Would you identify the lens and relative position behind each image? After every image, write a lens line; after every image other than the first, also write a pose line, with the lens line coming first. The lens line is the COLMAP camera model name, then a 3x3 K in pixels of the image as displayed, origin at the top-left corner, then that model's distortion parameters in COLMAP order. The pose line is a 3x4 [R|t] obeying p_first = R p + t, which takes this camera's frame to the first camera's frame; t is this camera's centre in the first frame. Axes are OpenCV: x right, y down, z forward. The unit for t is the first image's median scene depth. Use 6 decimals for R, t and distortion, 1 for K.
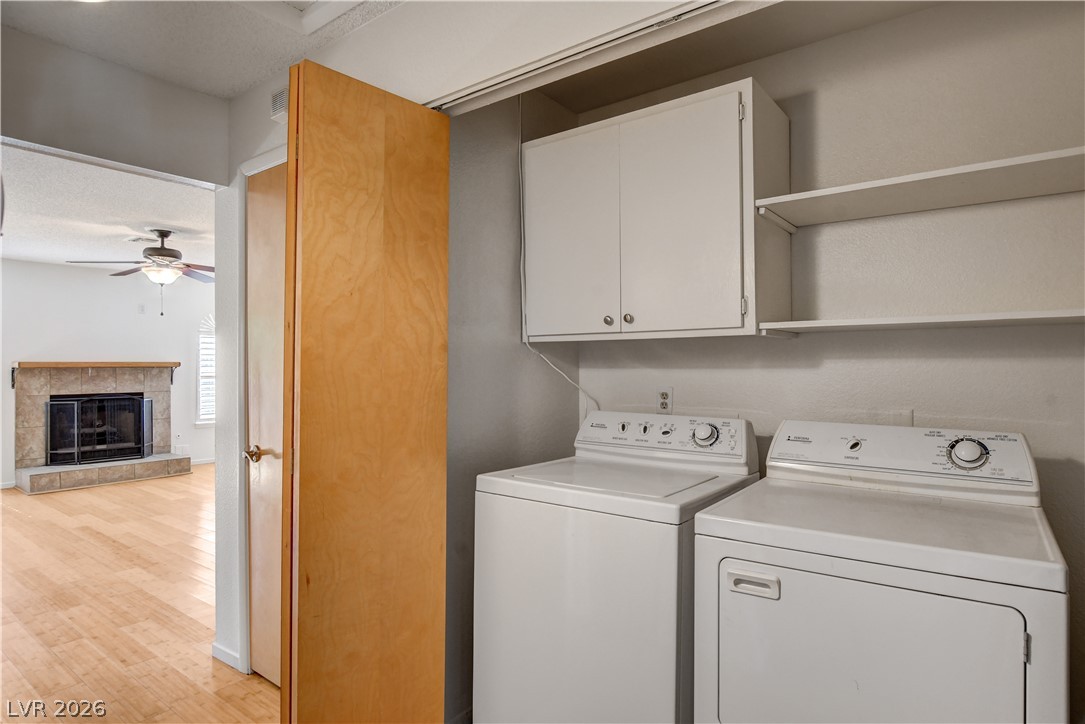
lens RADIAL K [[600.0, 0, 542.0], [0, 600.0, 364.0], [0, 0, 1]] dist [-0.019077, -0.001241]
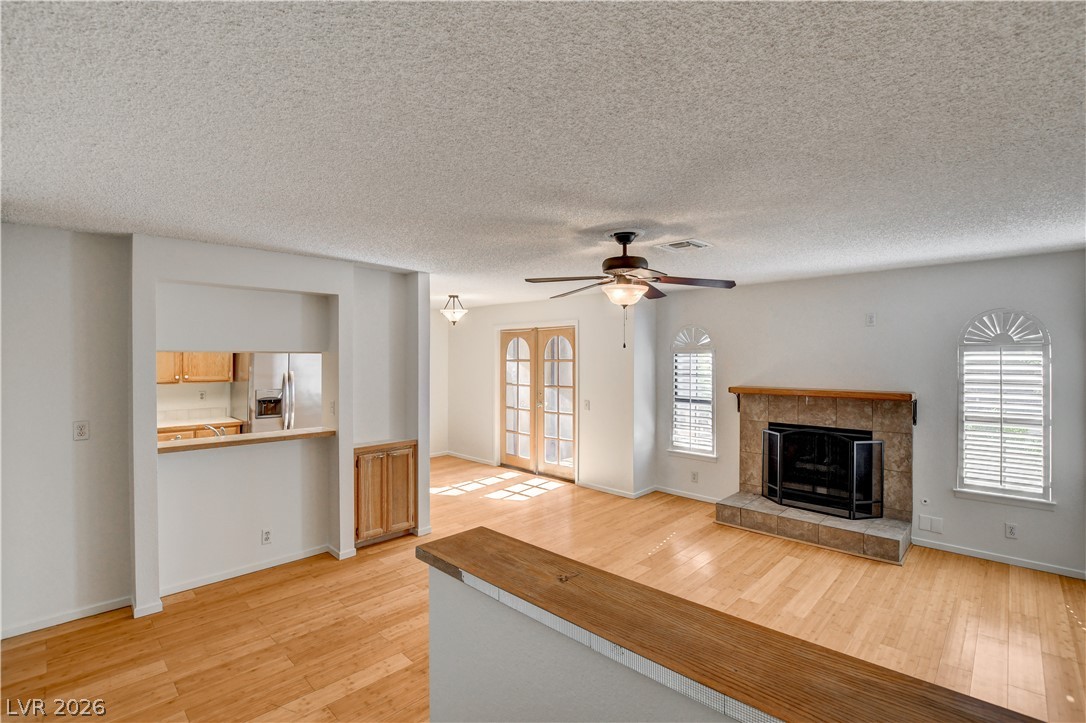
lens RADIAL K [[493.9, 0, 541.2], [0, 493.9, 356.3], [0, 0, 1]] dist [-0.027377, 0.001044]
pose [[-0.122543, 0.001261, -0.992462, -0.009704], [0.002652, 0.999996, 0.000943, -0.054184], [0.992460, -0.002516, -0.122546, 0.735084]]
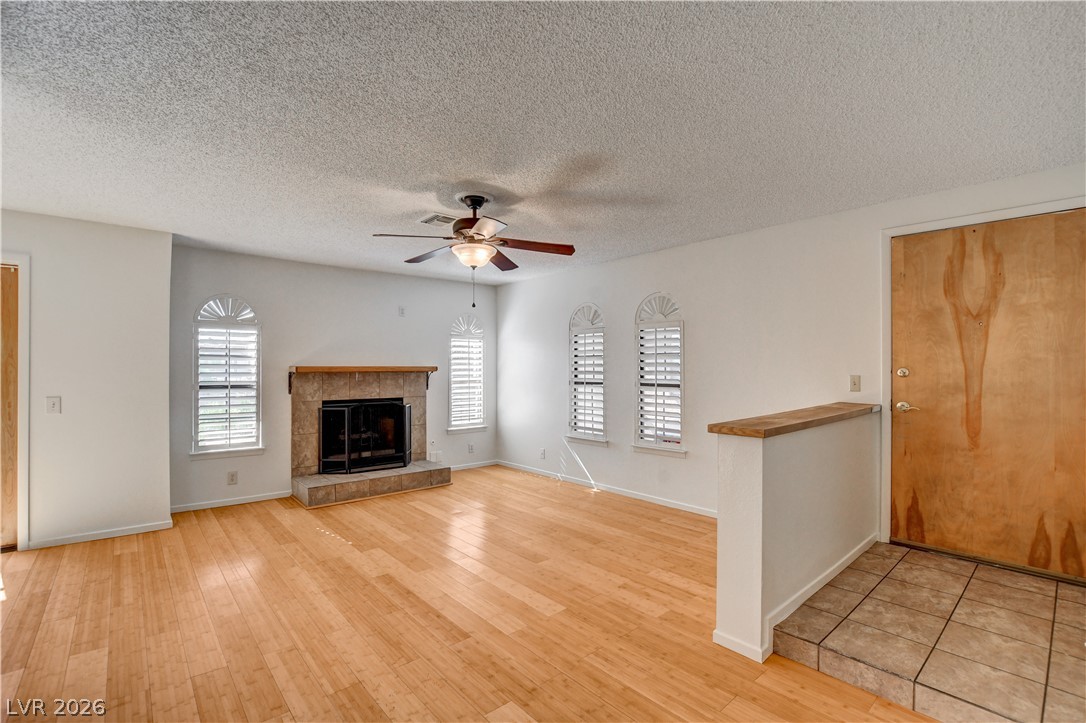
lens RADIAL K [[483.2, 0, 540.3], [0, 483.2, 366.0], [0, 0, 1]] dist [-0.037928, 0.005614]
pose [[0.979033, 0.000763, -0.203700, -0.322032], [-0.001617, 0.999991, -0.004023, -0.001797], [0.203695, 0.004268, 0.979025, 0.303896]]
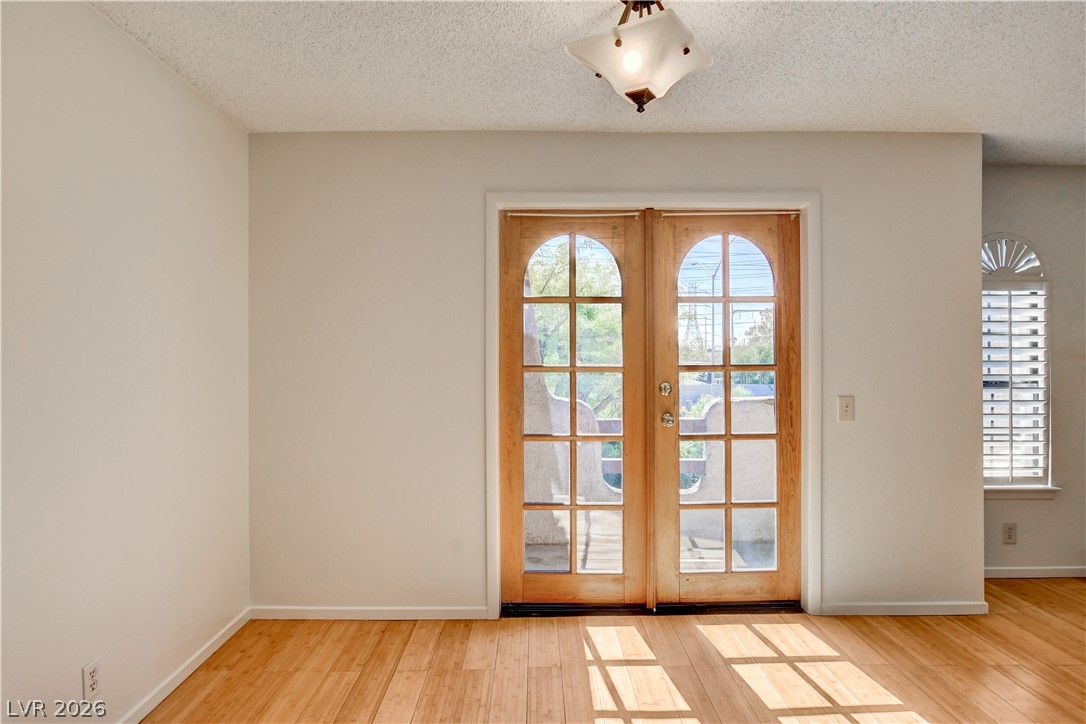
lens RADIAL K [[585.6, 0, 542.2], [0, 585.6, 355.7], [0, 0, 1]] dist [-0.017949, 0.000762]
pose [[0.608219, -0.001365, -0.793768, -0.751151], [0.003599, 0.999993, 0.001039, -0.000657], [0.793761, -0.003488, 0.608219, 0.248648]]
